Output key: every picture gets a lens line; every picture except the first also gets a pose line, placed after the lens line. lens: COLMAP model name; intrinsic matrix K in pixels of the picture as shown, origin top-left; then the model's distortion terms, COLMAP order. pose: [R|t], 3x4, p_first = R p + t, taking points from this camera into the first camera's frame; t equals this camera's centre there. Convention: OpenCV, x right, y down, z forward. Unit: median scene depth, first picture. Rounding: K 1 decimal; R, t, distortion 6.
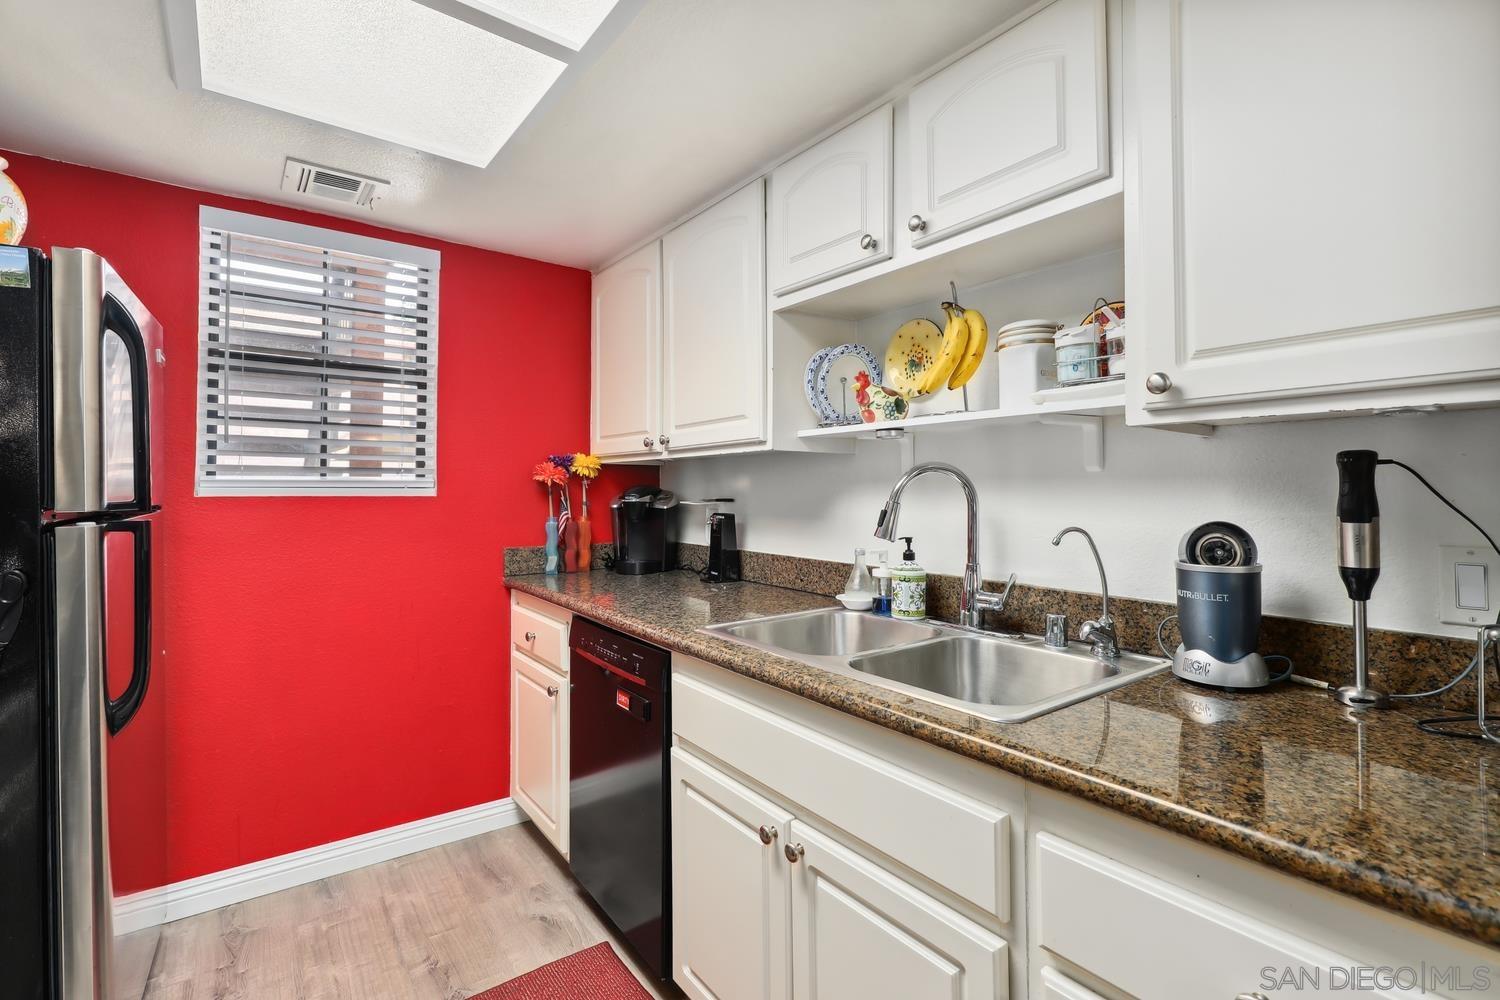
lens RADIAL K [[689.6, 0, 749.9], [0, 689.6, 495.1], [0, 0, 1]] dist [-0.001273, -0.000039]
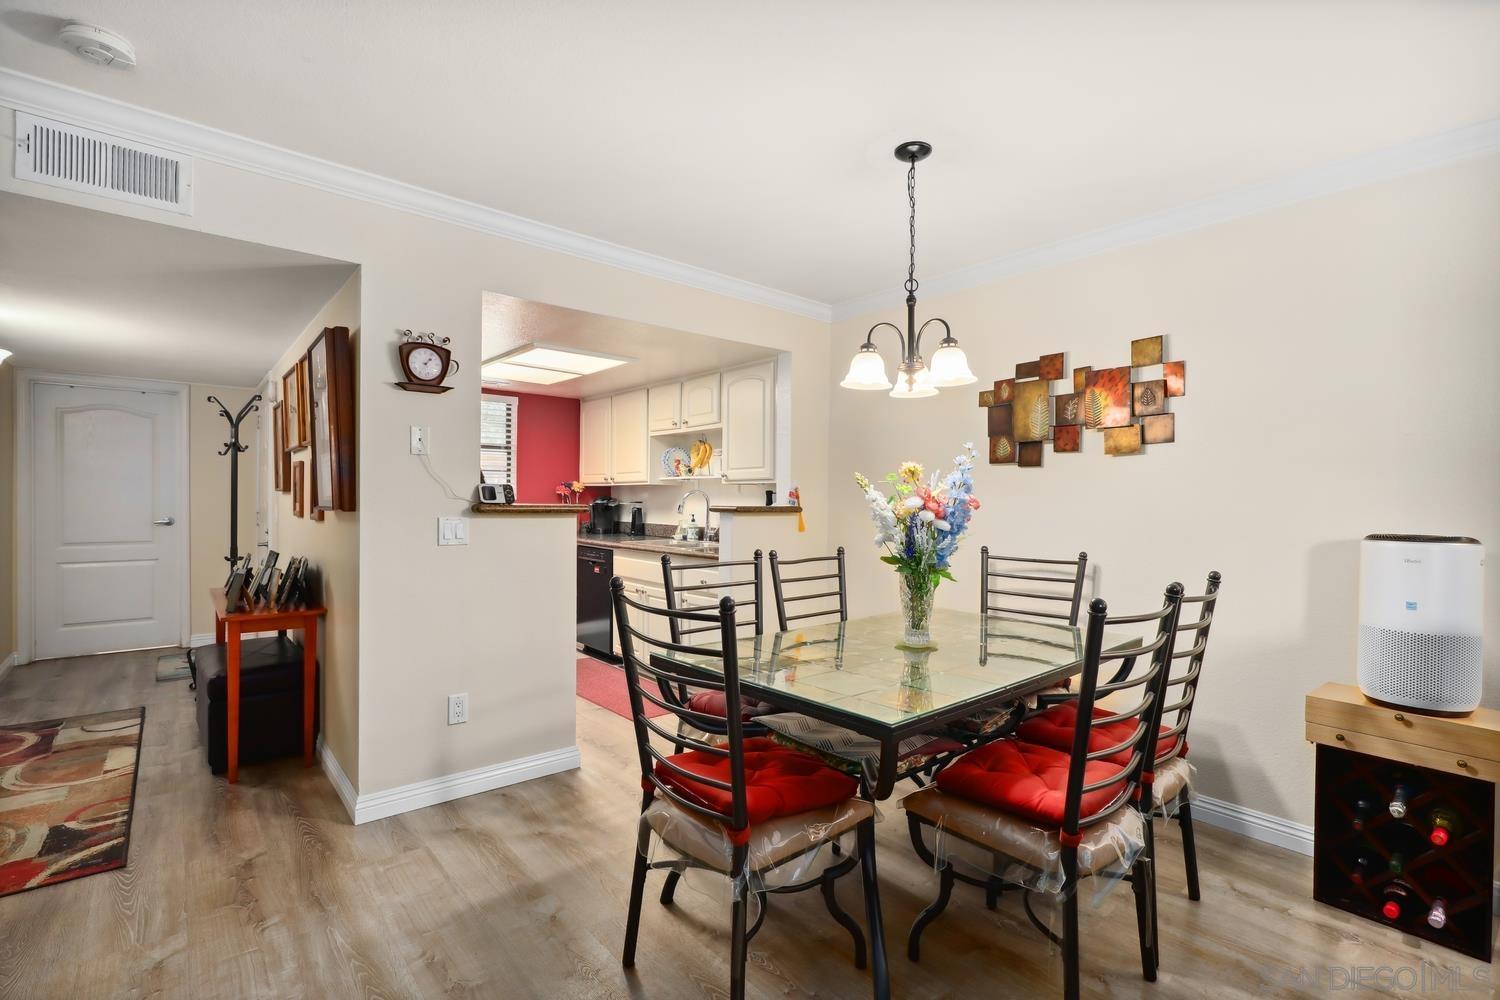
lens RADIAL K [[689.6, 0, 750.9], [0, 689.6, 501.1], [0, 0, 1]] dist [-0.001273, -0.000039]
pose [[0.998147, 0.004464, 0.060683, 0.214181], [-0.004592, 0.999988, 0.001962, -0.003716], [-0.060673, -0.002237, 0.998155, -1.449337]]
